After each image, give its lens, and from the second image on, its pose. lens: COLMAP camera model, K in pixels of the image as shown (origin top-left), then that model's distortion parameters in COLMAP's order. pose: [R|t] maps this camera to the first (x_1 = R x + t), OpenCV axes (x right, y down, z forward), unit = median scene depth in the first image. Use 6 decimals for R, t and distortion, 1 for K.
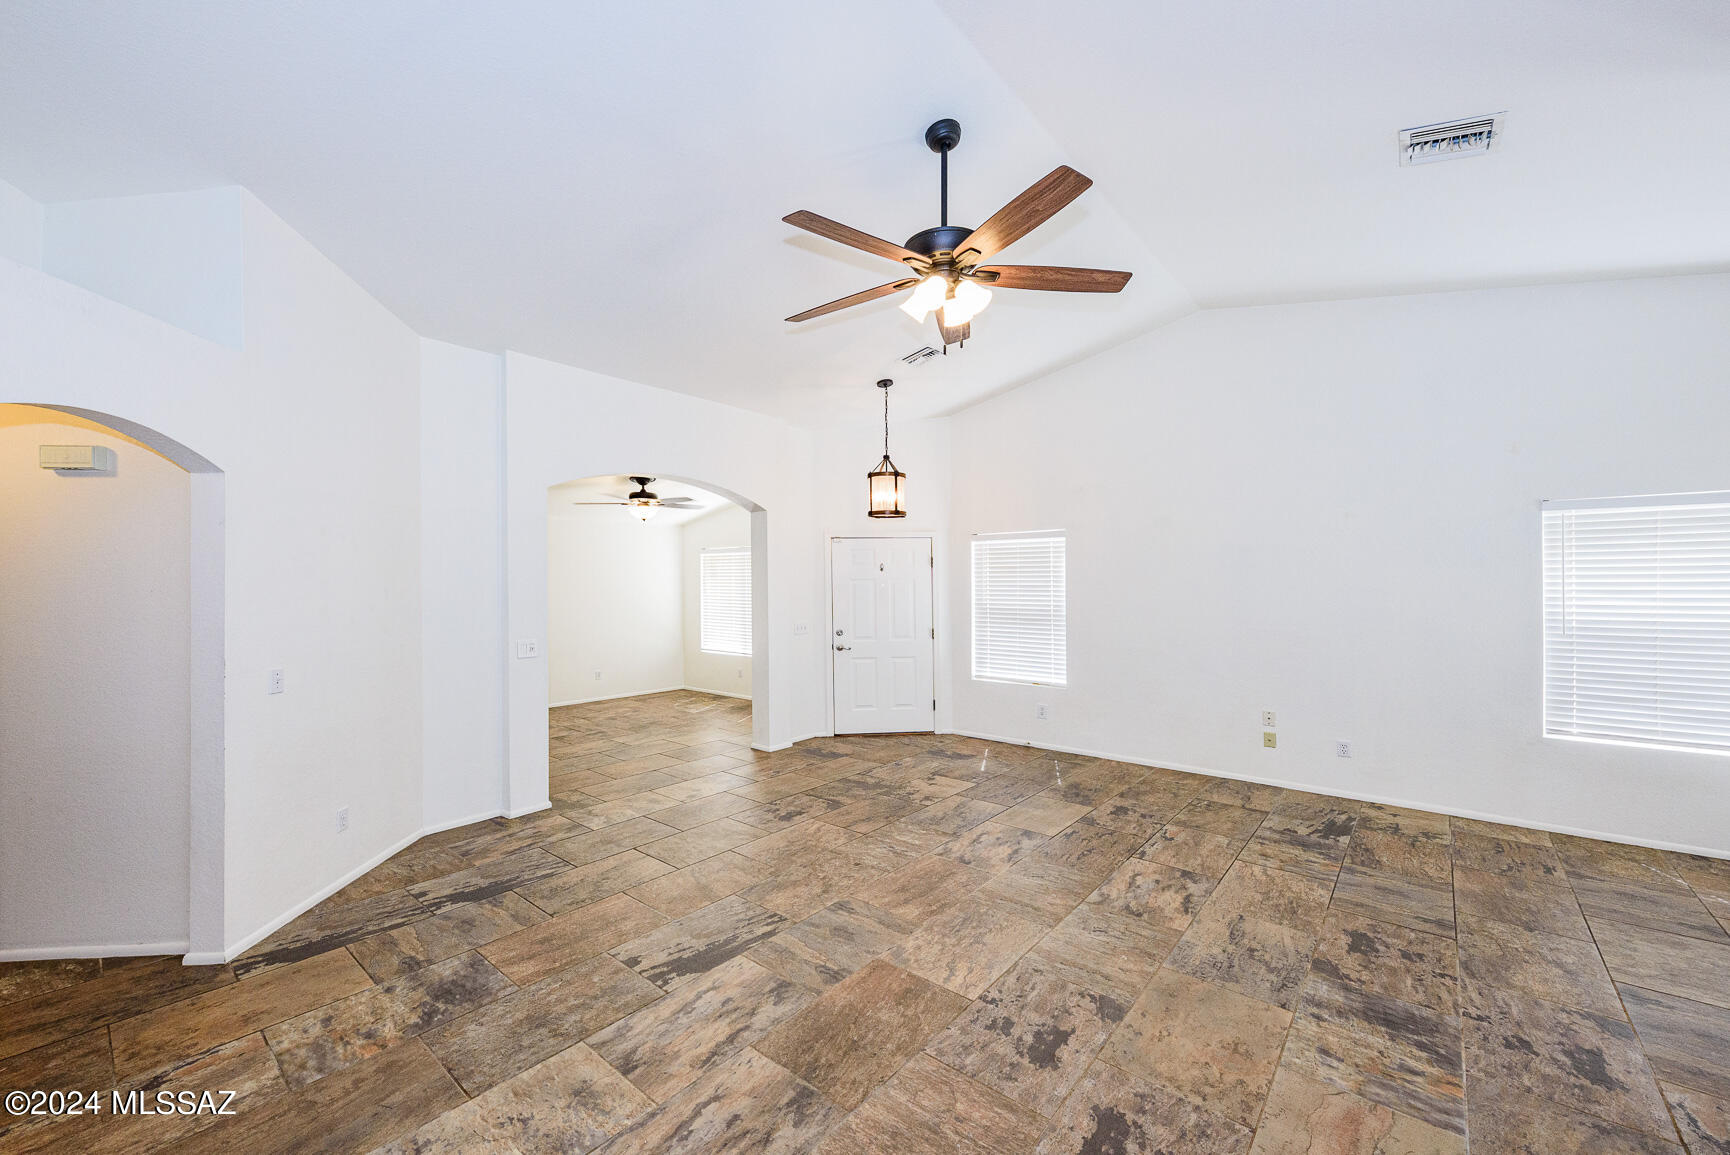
lens RADIAL K [[670.3, 0, 866.7], [0, 670.3, 578.7], [0, 0, 1]] dist [0.017578, -0.009045]
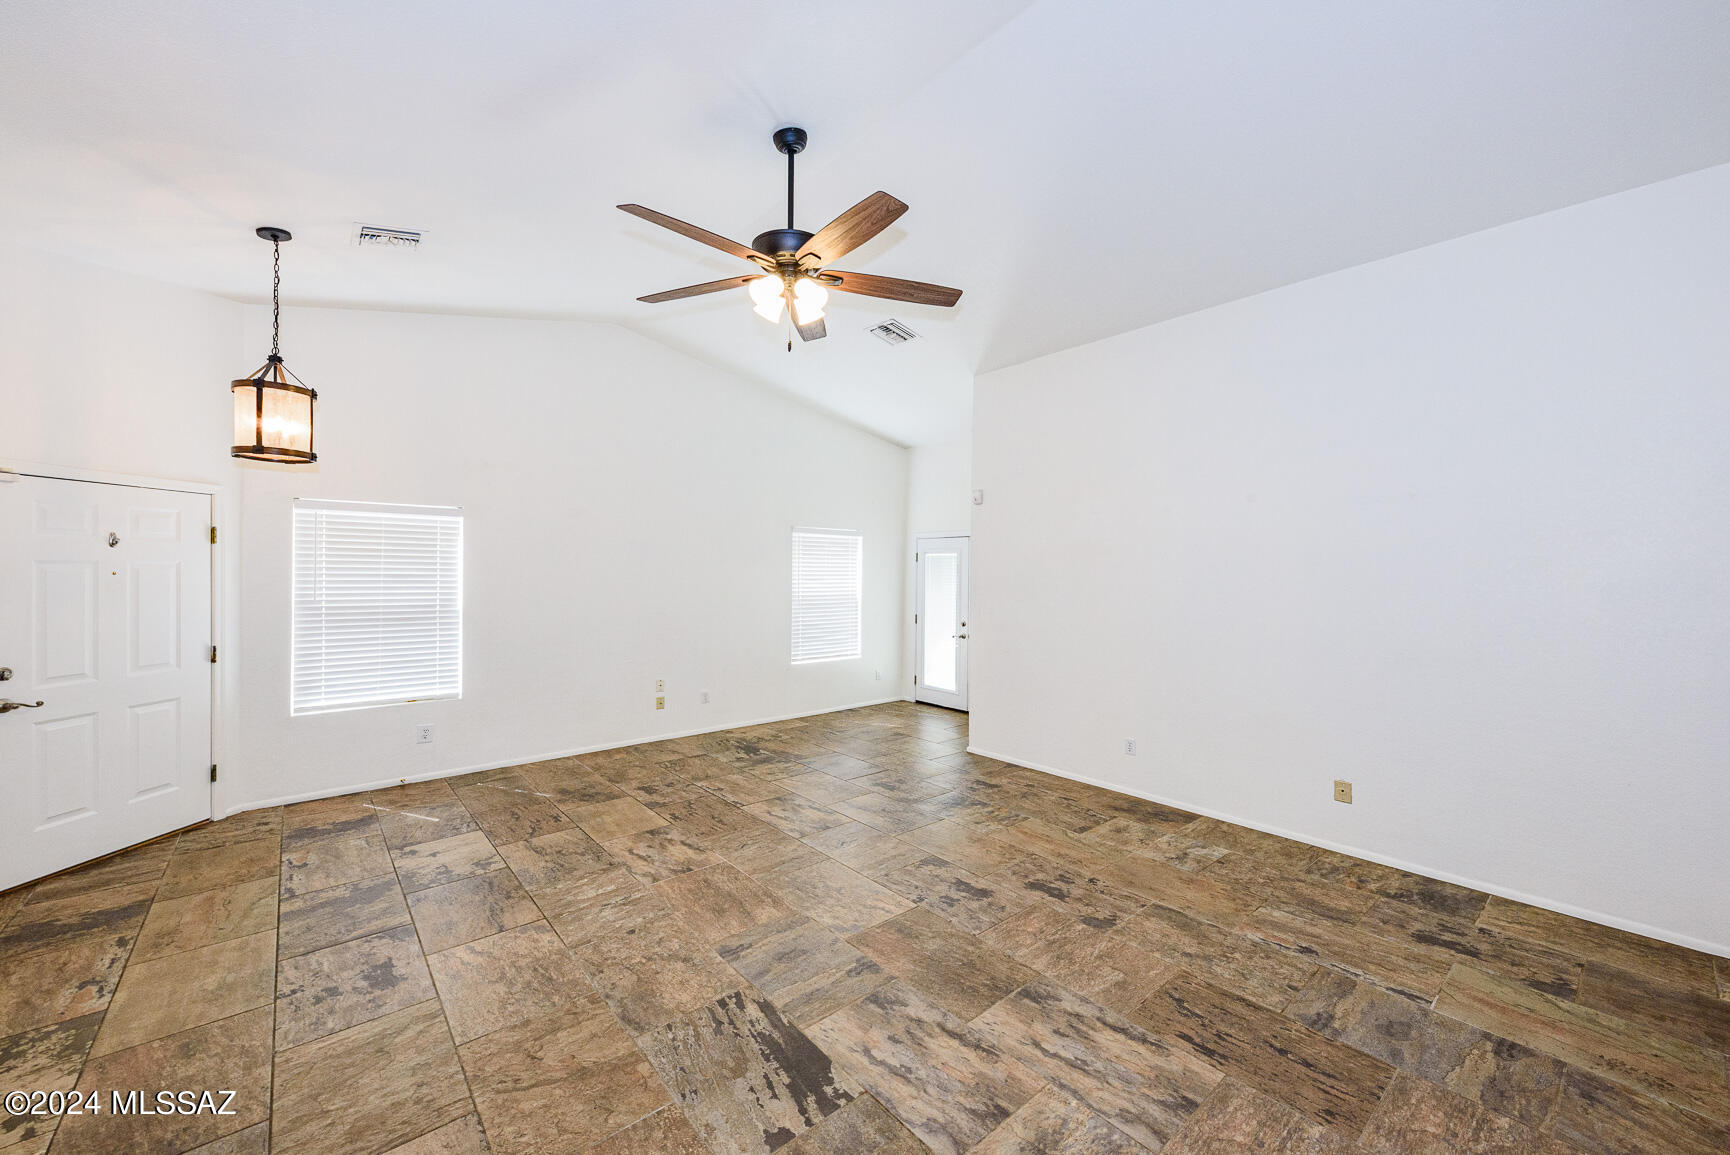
lens RADIAL K [[670.3, 0, 866.7], [0, 670.3, 578.7], [0, 0, 1]] dist [0.017578, -0.009045]
pose [[0.166311, -0.002538, 0.986070, -0.732159], [-0.012956, 0.999905, 0.004759, 0.006029], [-0.985988, -0.013567, 0.166263, 0.596810]]
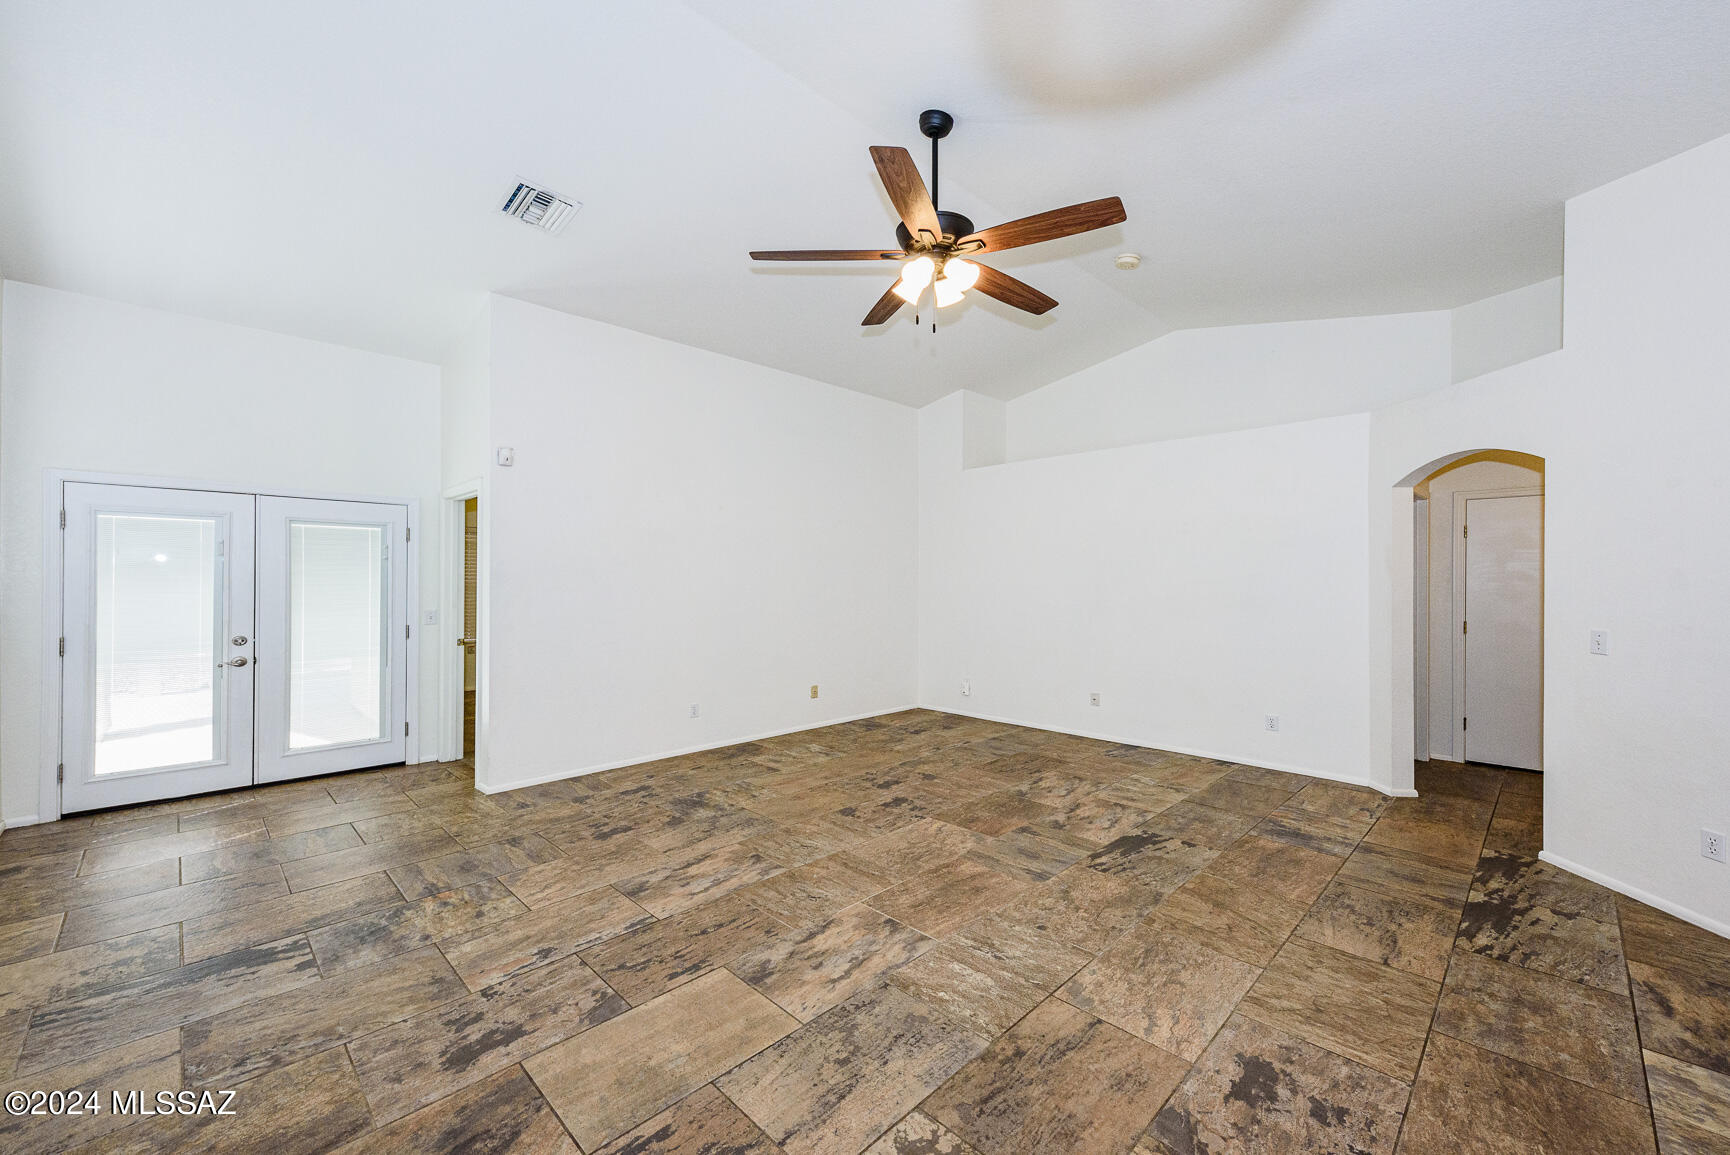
lens RADIAL K [[670.3, 0, 866.7], [0, 670.3, 578.7], [0, 0, 1]] dist [0.017578, -0.009045]
pose [[-0.995567, 0.003023, 0.094011, 0.103273], [0.002493, 0.999980, -0.005756, 0.051726], [-0.094027, -0.005496, -0.995555, 1.720283]]
